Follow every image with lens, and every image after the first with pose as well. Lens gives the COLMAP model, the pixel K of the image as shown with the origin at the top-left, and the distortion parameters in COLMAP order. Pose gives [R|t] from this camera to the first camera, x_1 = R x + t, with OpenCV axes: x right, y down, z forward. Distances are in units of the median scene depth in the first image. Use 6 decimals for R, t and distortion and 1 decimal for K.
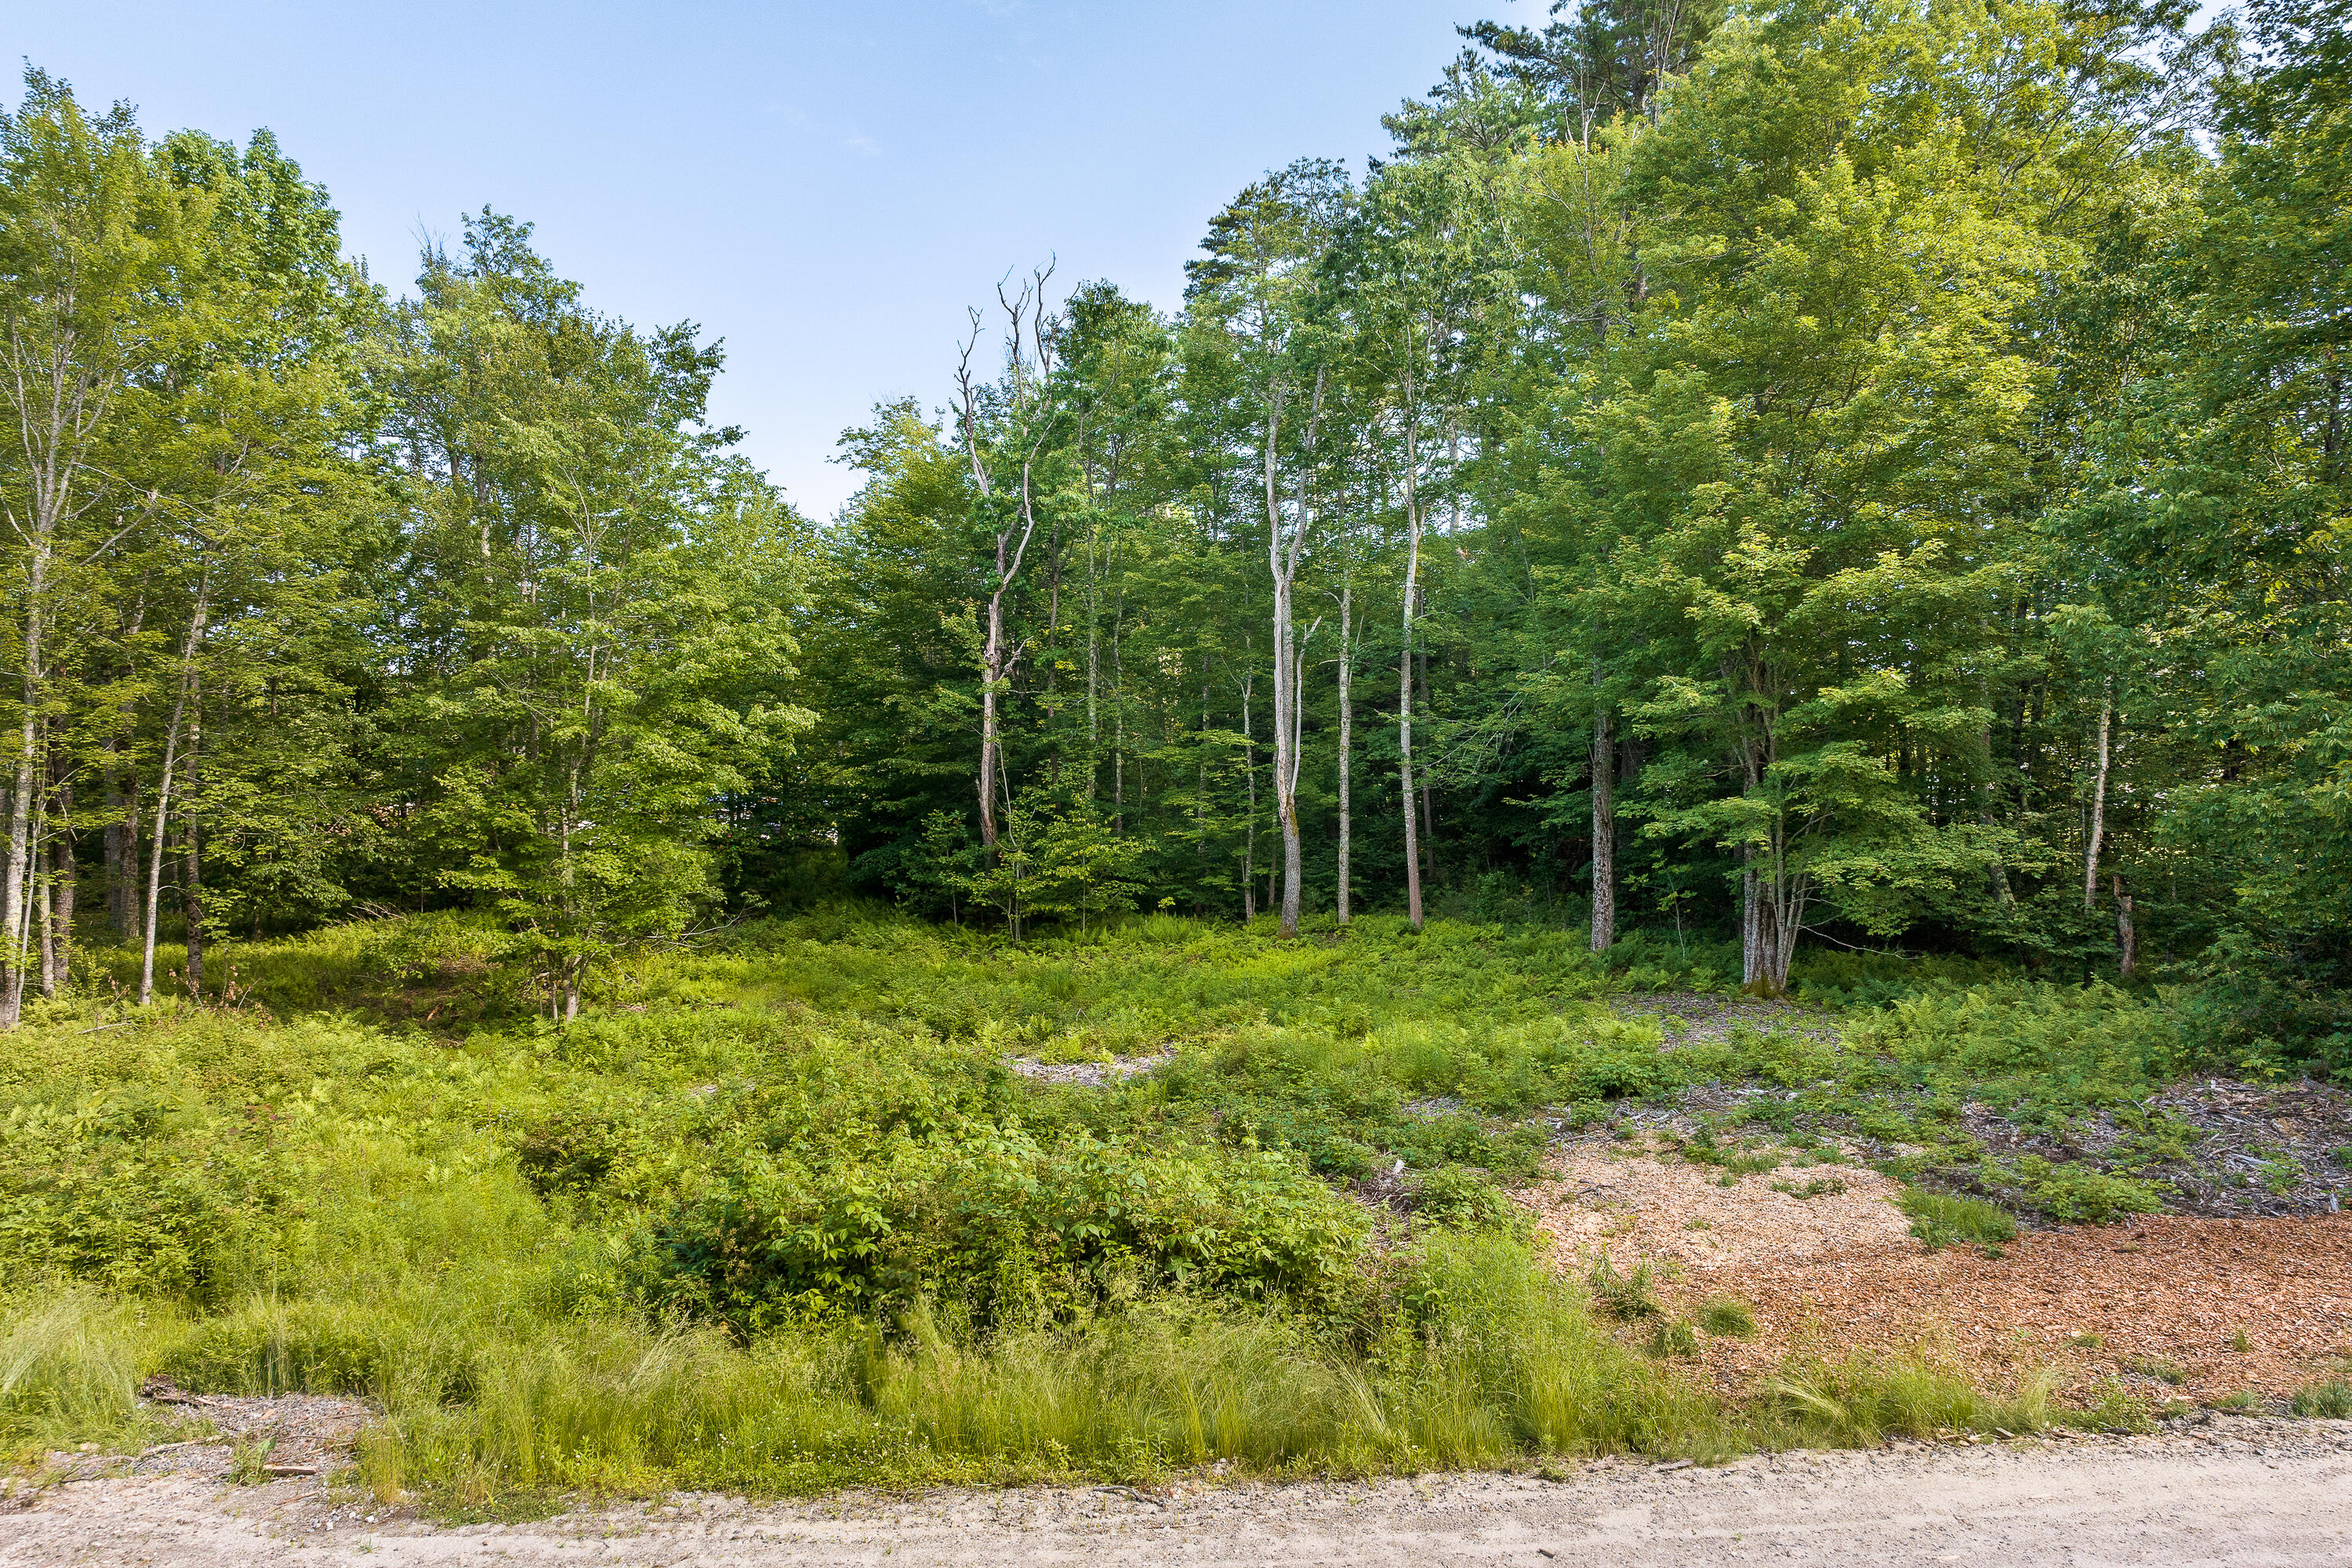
lens RADIAL K [[1579.9, 0, 1182.7], [0, 1579.9, 762.1], [0, 0, 1]] dist [-0.009998, 0.010639]
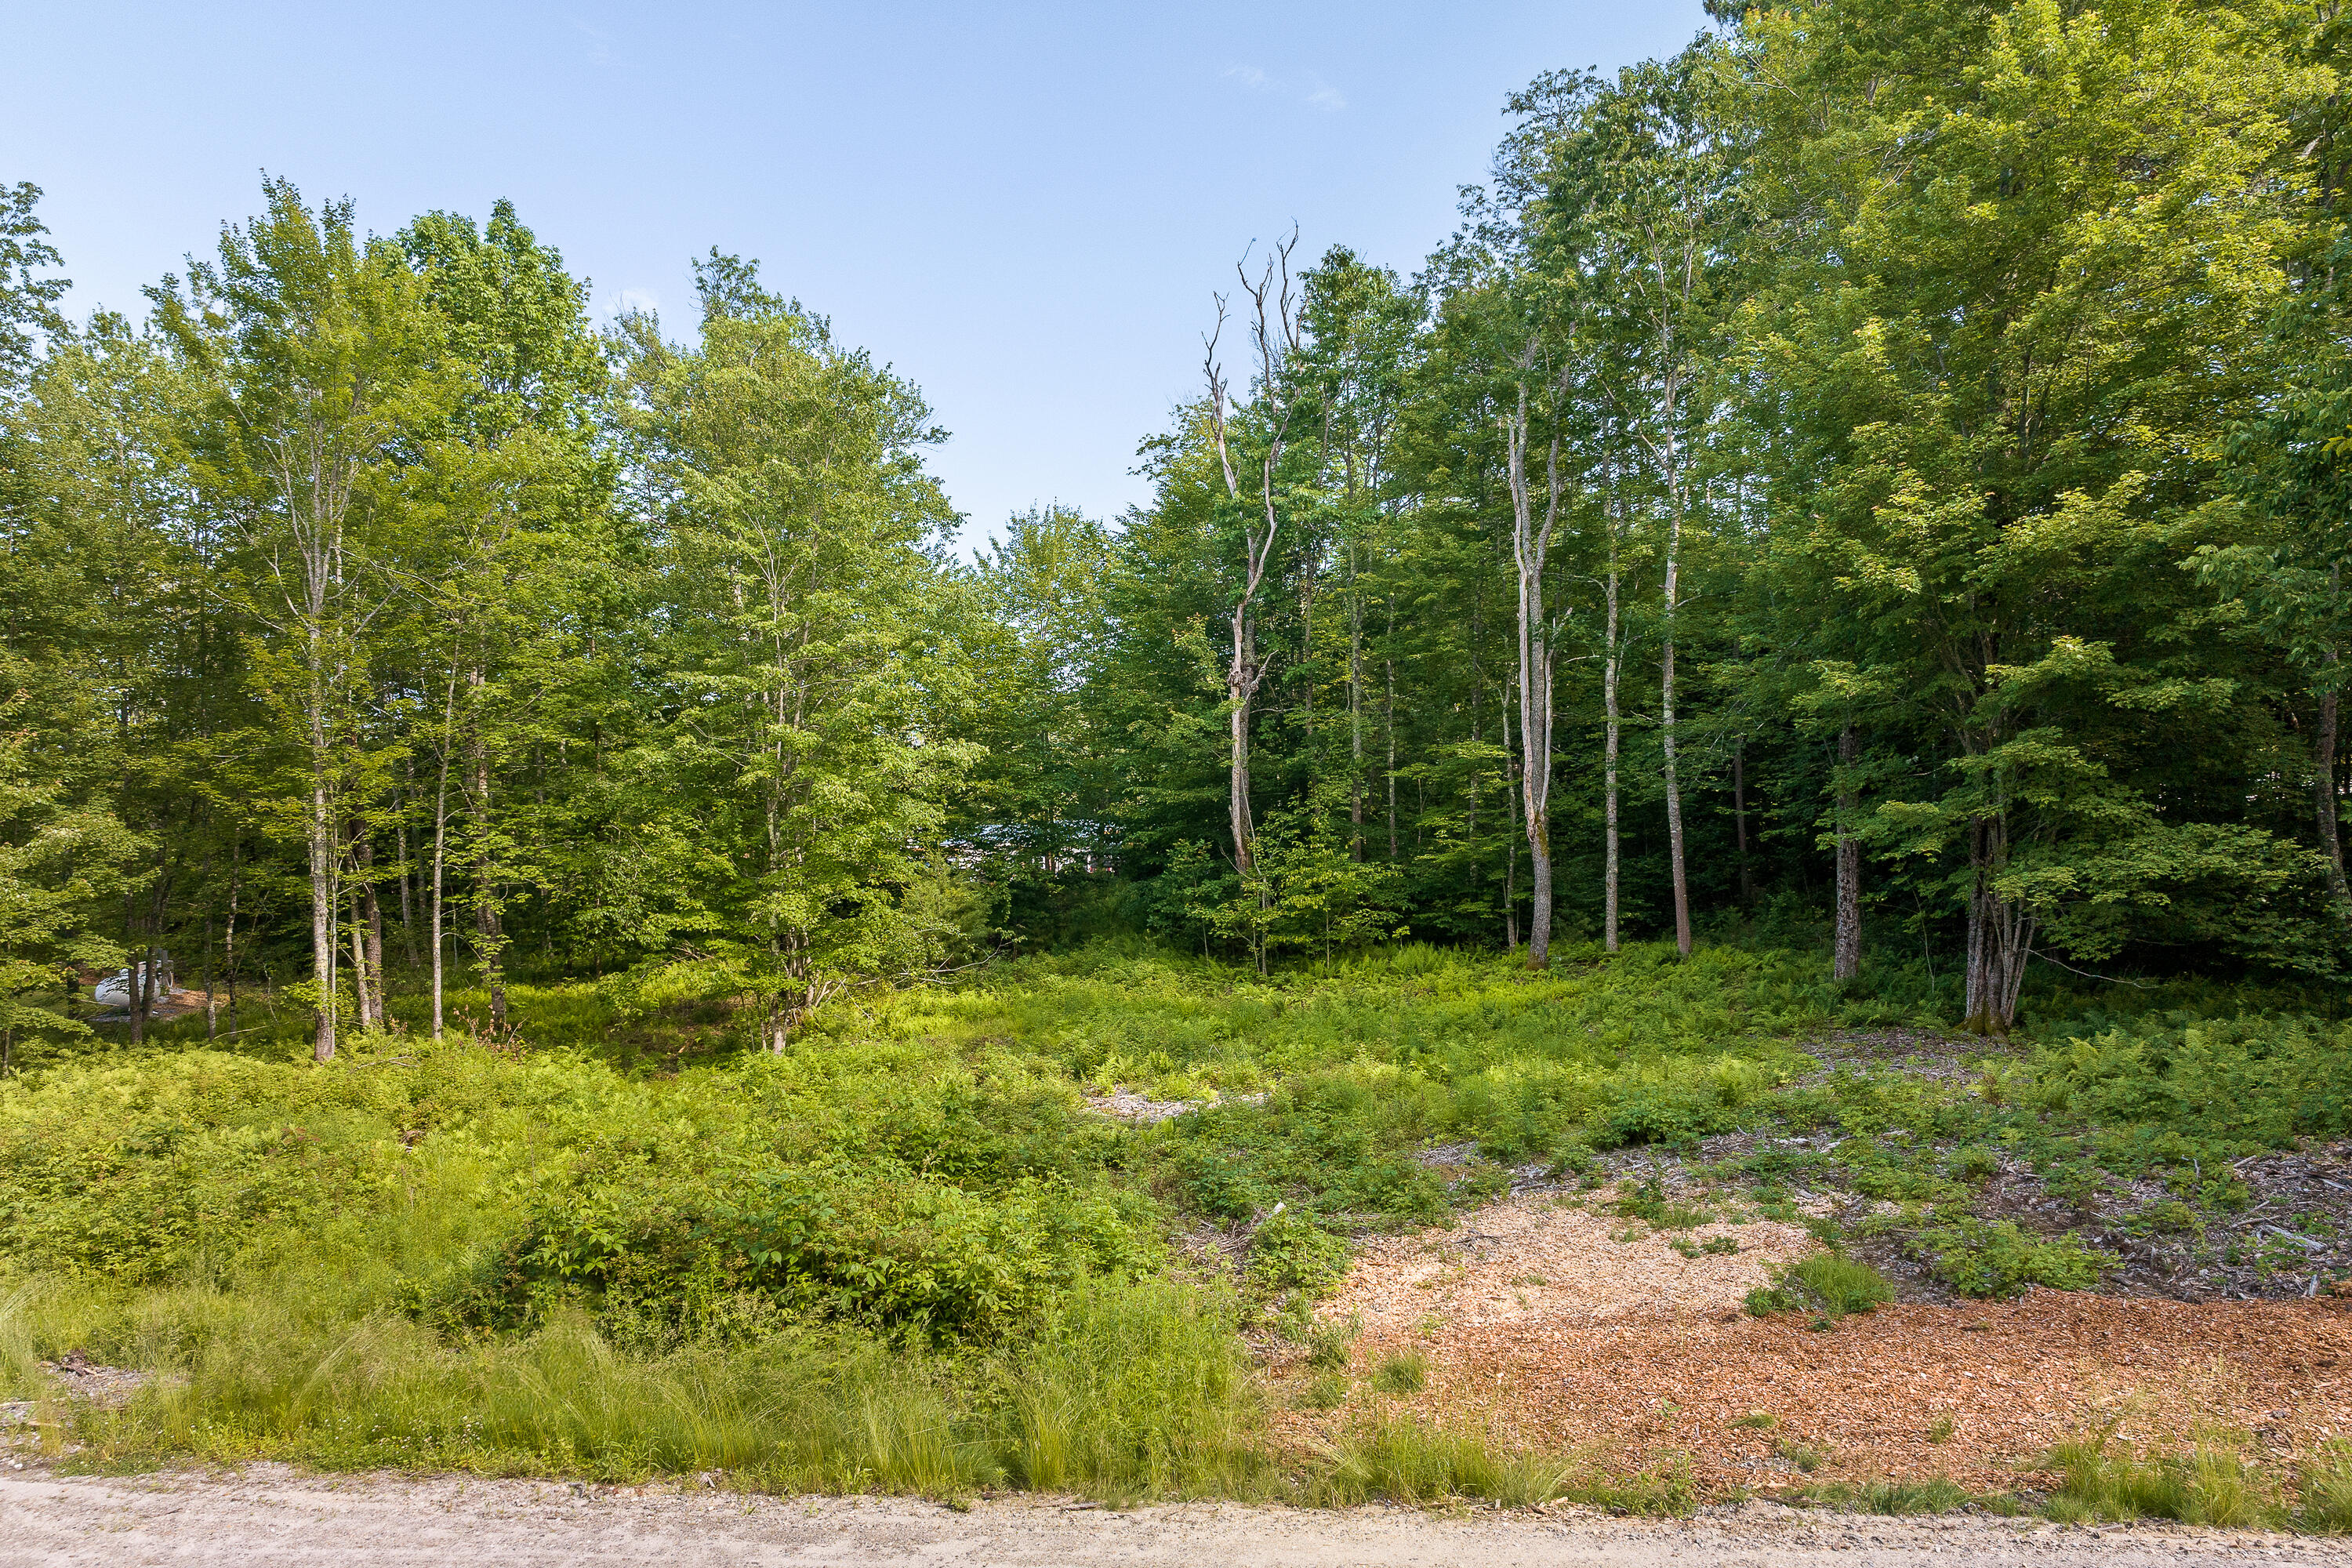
lens RADIAL K [[1687.9, 0, 1153.4], [0, 1687.9, 954.4], [0, 0, 1]] dist [0.000210, 0.002980]
pose [[0.961357, -0.012574, -0.275019, 0.148809], [0.040452, 0.994566, 0.095931, 0.000899], [0.272318, -0.103348, 0.956641, 0.008863]]
